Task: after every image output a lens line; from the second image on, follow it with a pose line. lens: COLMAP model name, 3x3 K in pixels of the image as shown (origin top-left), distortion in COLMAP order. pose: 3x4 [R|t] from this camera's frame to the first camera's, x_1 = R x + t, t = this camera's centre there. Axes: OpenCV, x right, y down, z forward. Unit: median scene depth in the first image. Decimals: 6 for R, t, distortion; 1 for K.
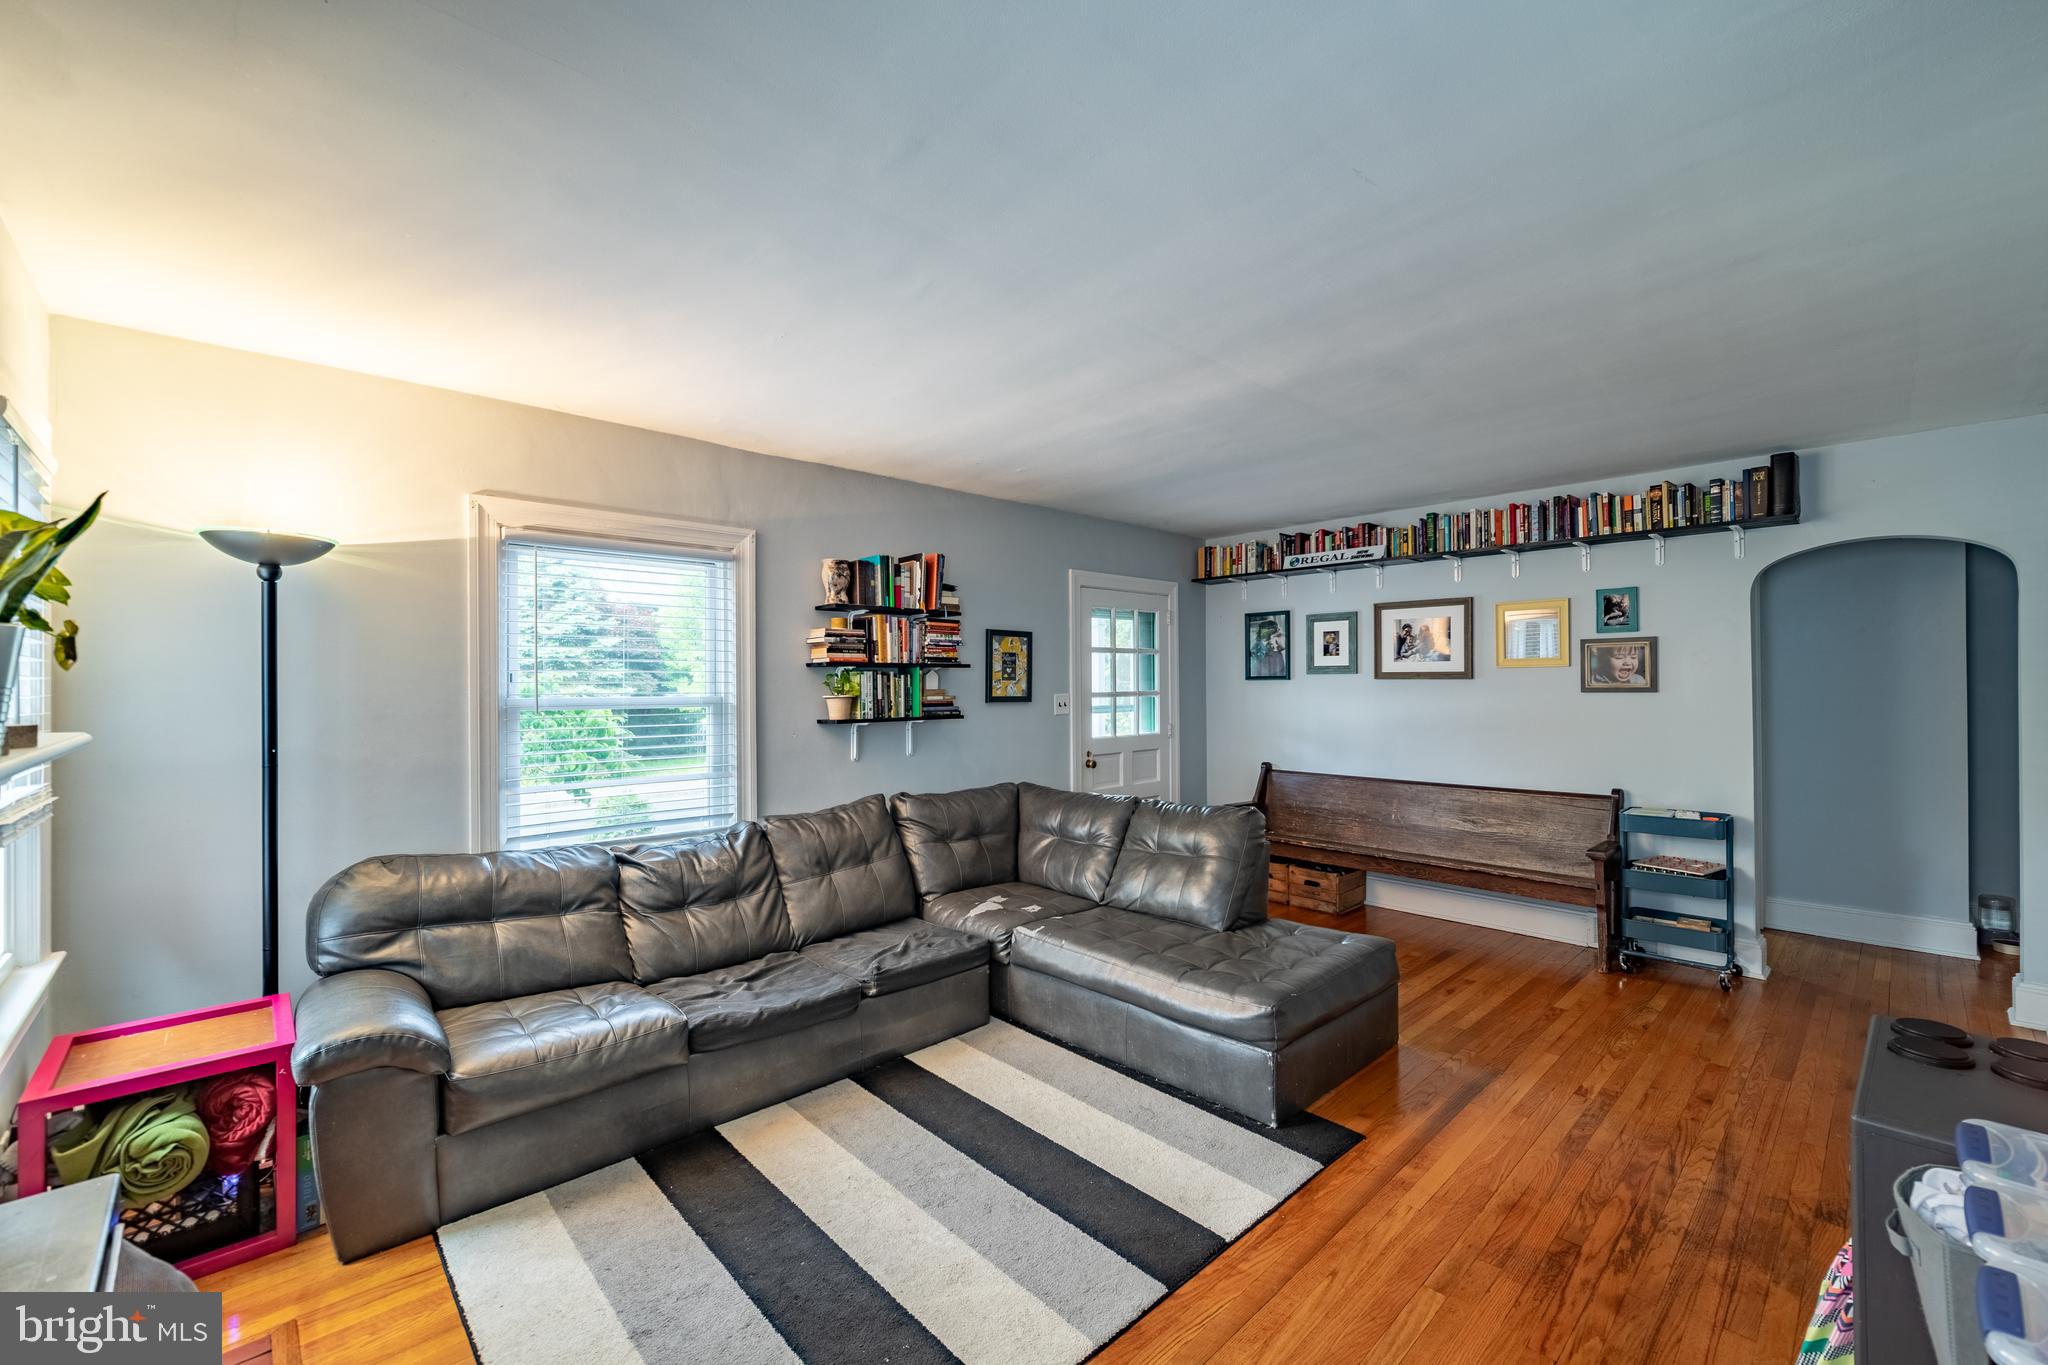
lens RADIAL K [[840.2, 0, 1024.2], [0, 840.2, 679.5], [0, 0, 1]] dist [-0.003119, -0.000165]
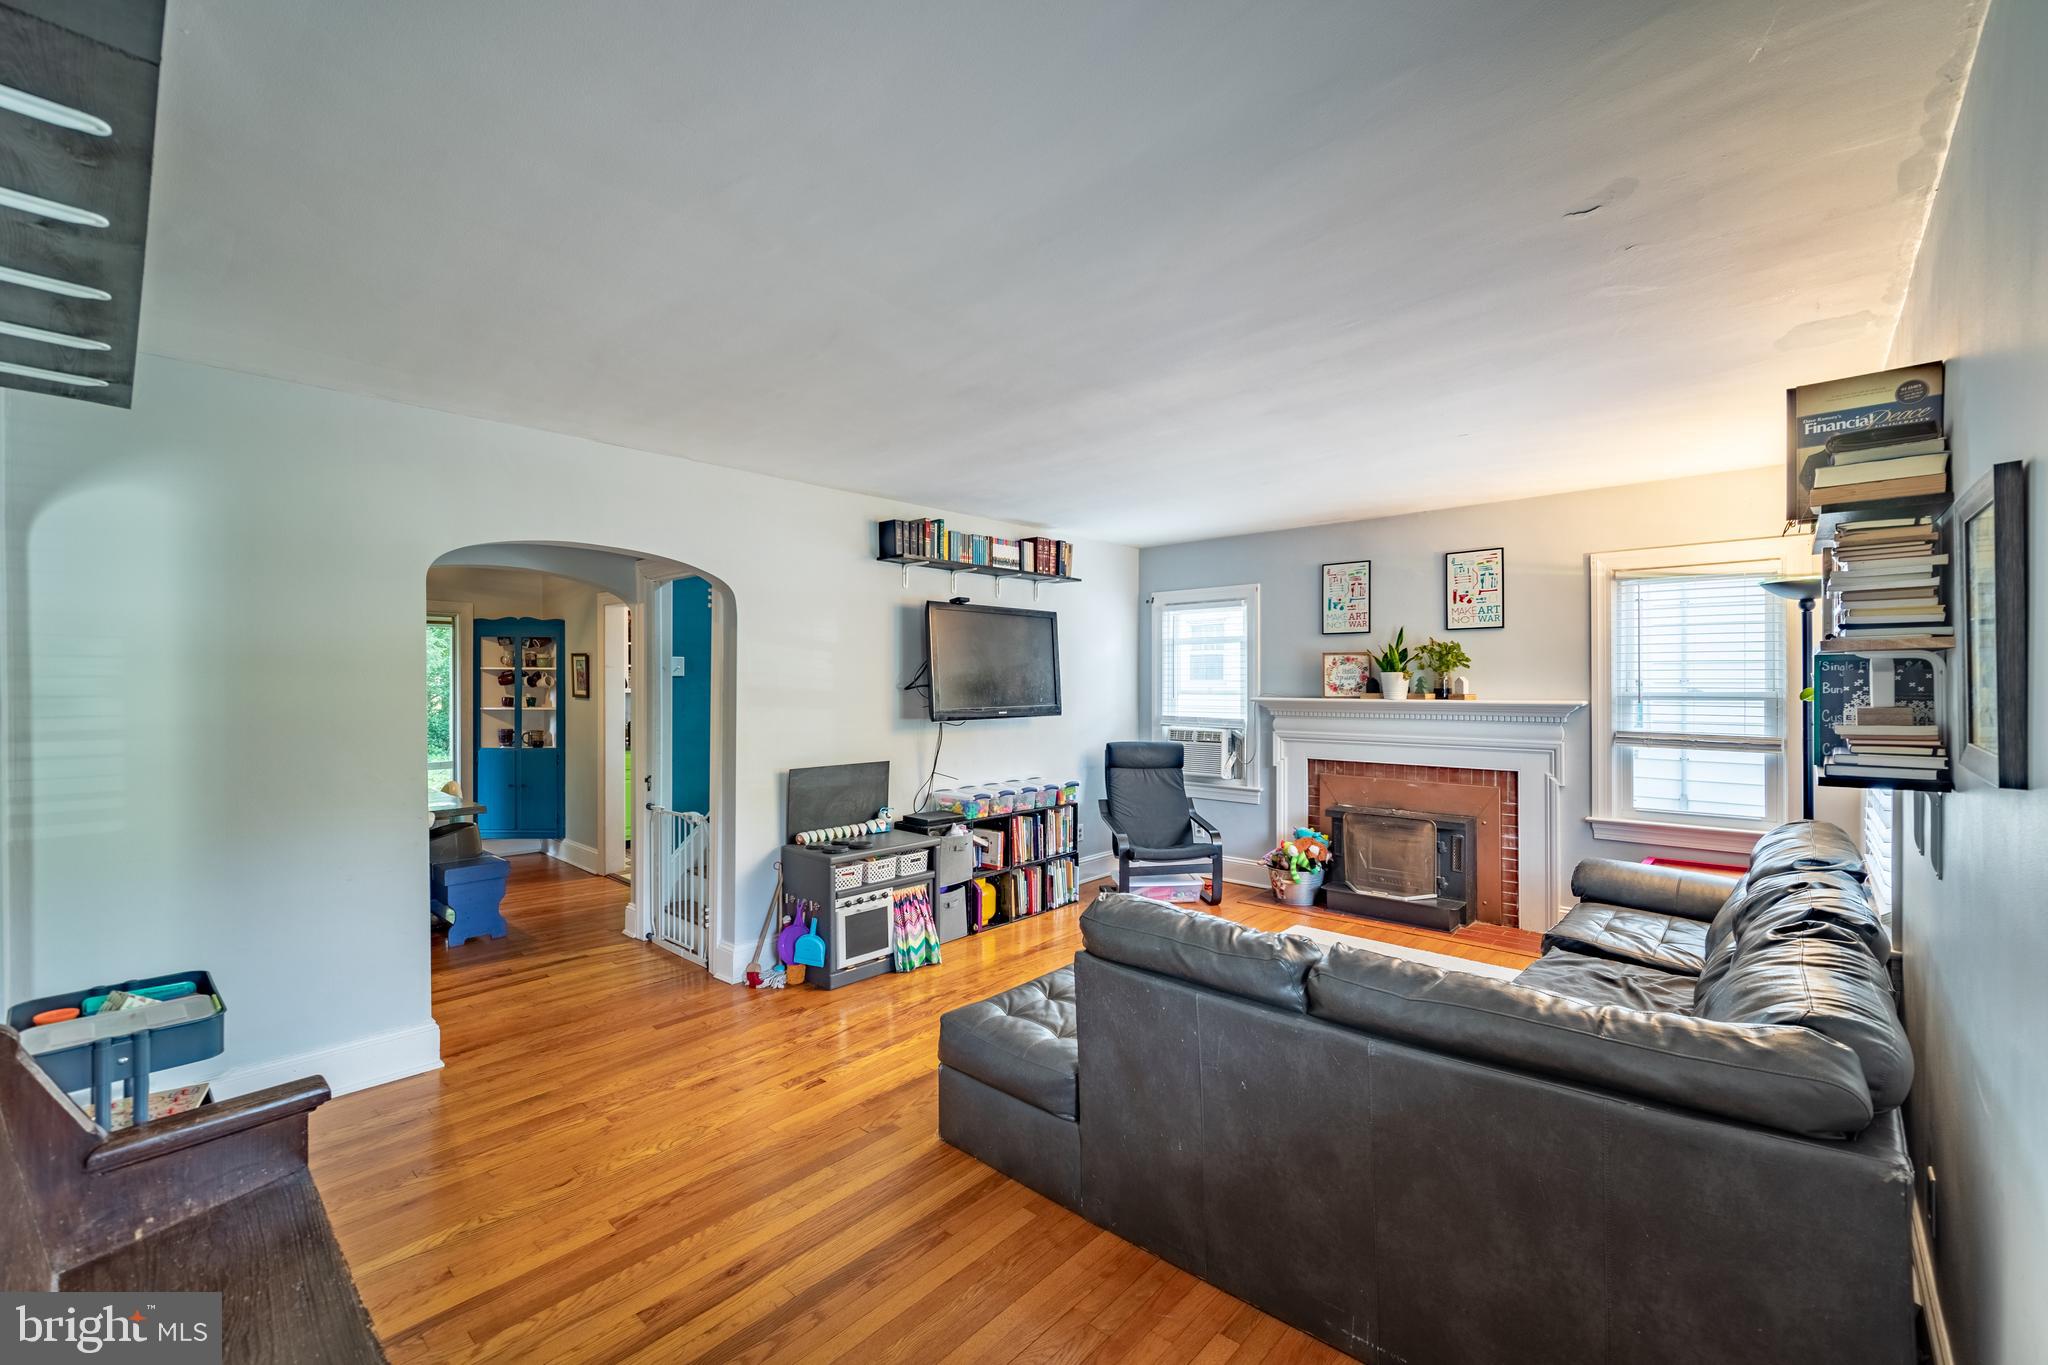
lens RADIAL K [[840.2, 0, 1035.7], [0, 840.2, 682.4], [0, 0, 1]] dist [-0.003119, -0.000165]
pose [[-0.996155, 0.011933, -0.086795, 0.487910], [0.012732, 0.999881, -0.008666, 0.003113], [0.086681, -0.009738, -0.996189, 2.122760]]
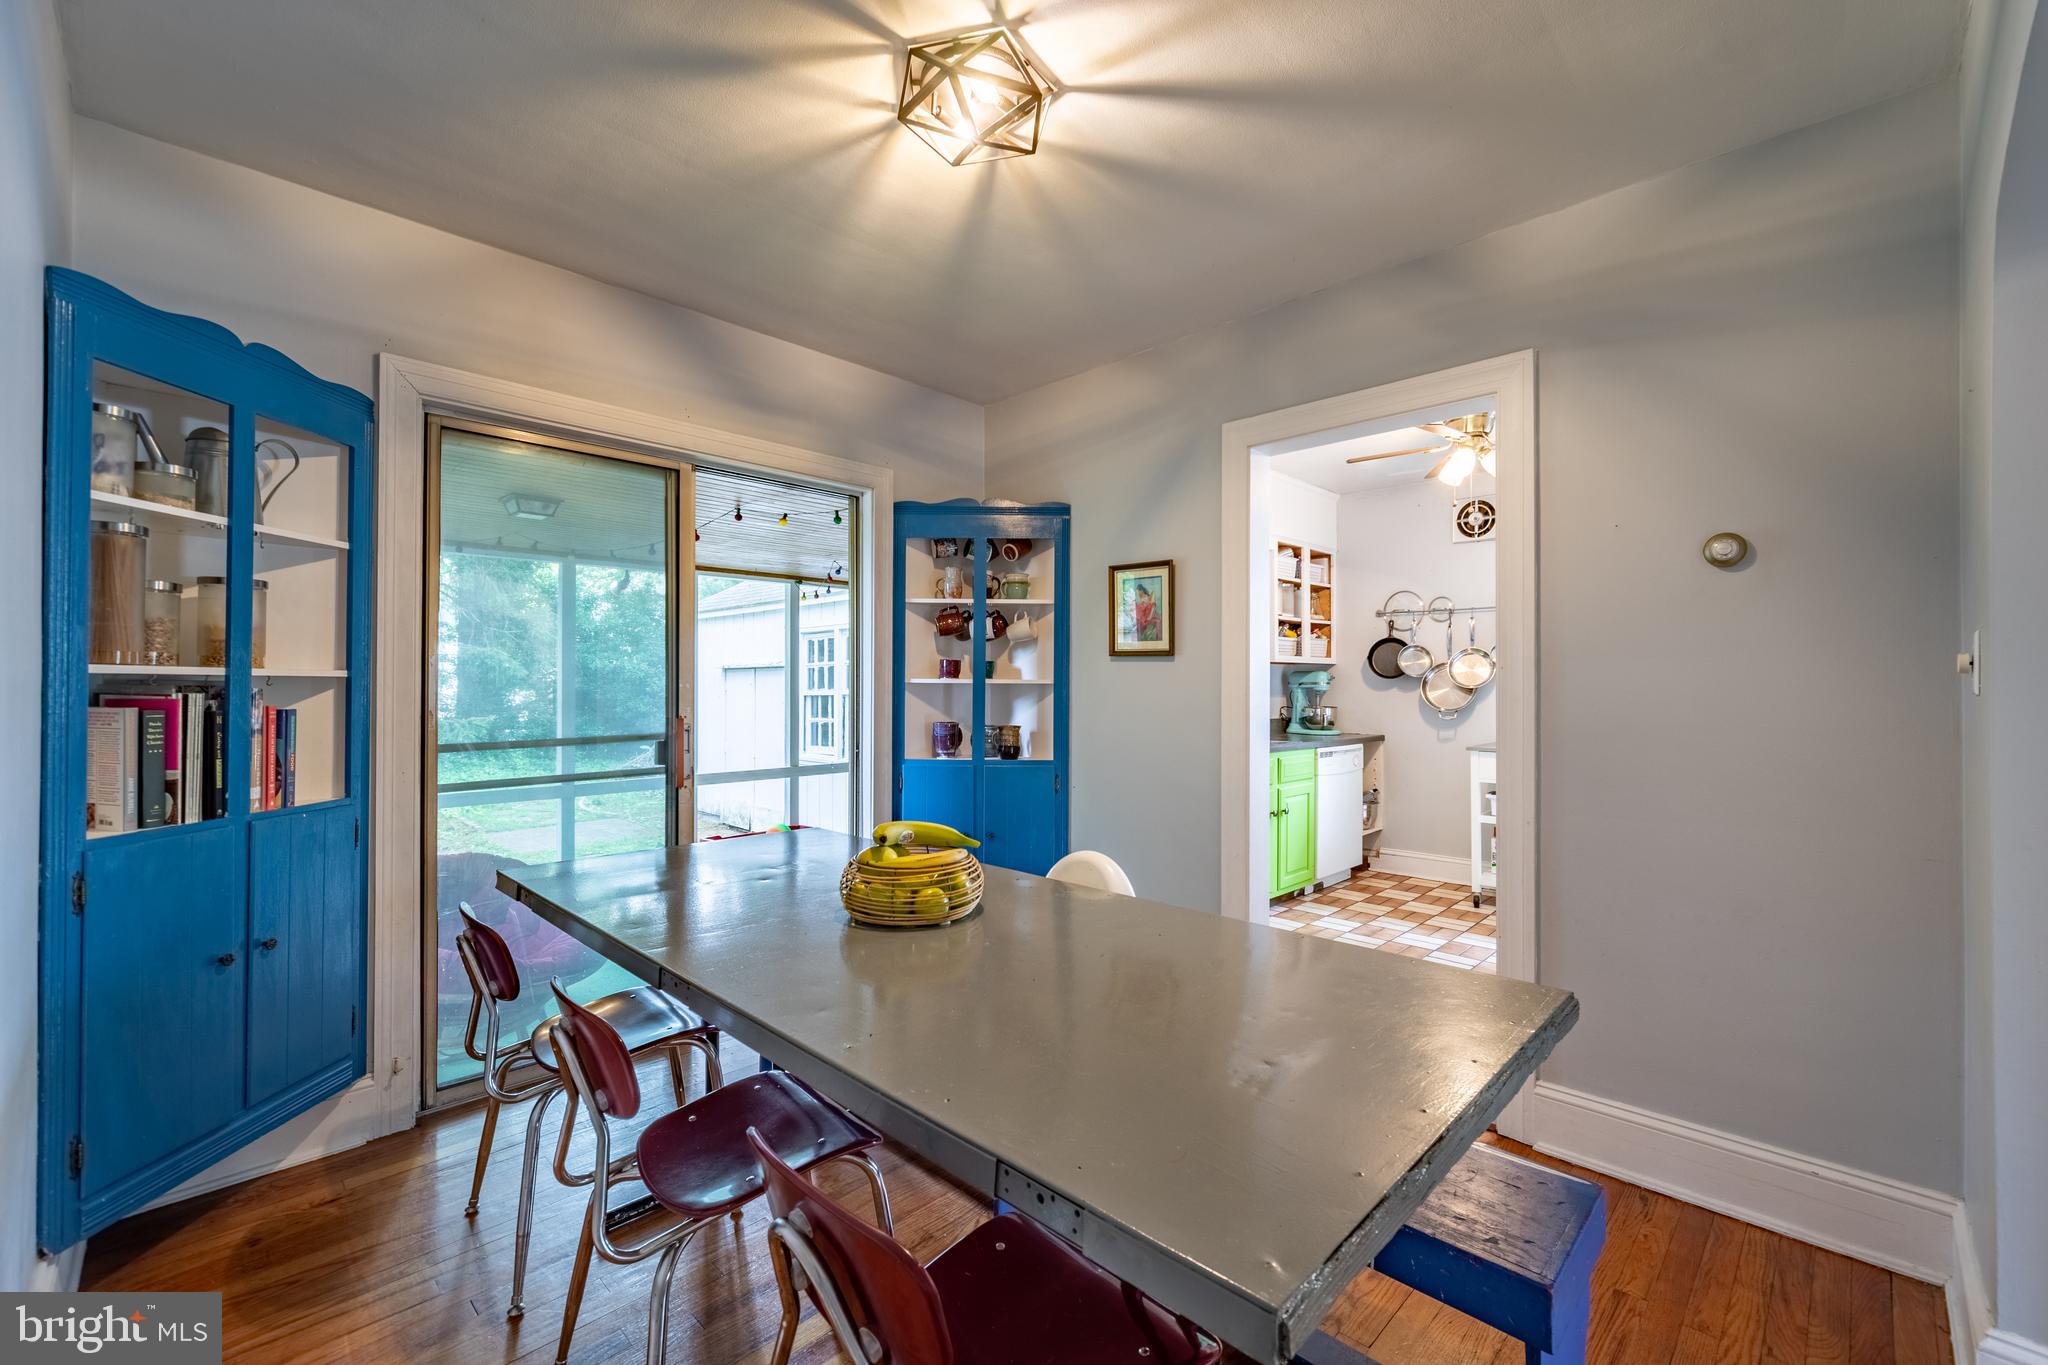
lens RADIAL K [[840.2, 0, 1023.7], [0, 840.2, 685.4], [0, 0, 1]] dist [-0.003119, -0.000165]
pose [[-0.999337, 0.005591, -0.035966, 1.776475], [0.006038, 0.999905, -0.012352, 0.060828], [0.035893, -0.012561, -0.999277, 0.752151]]
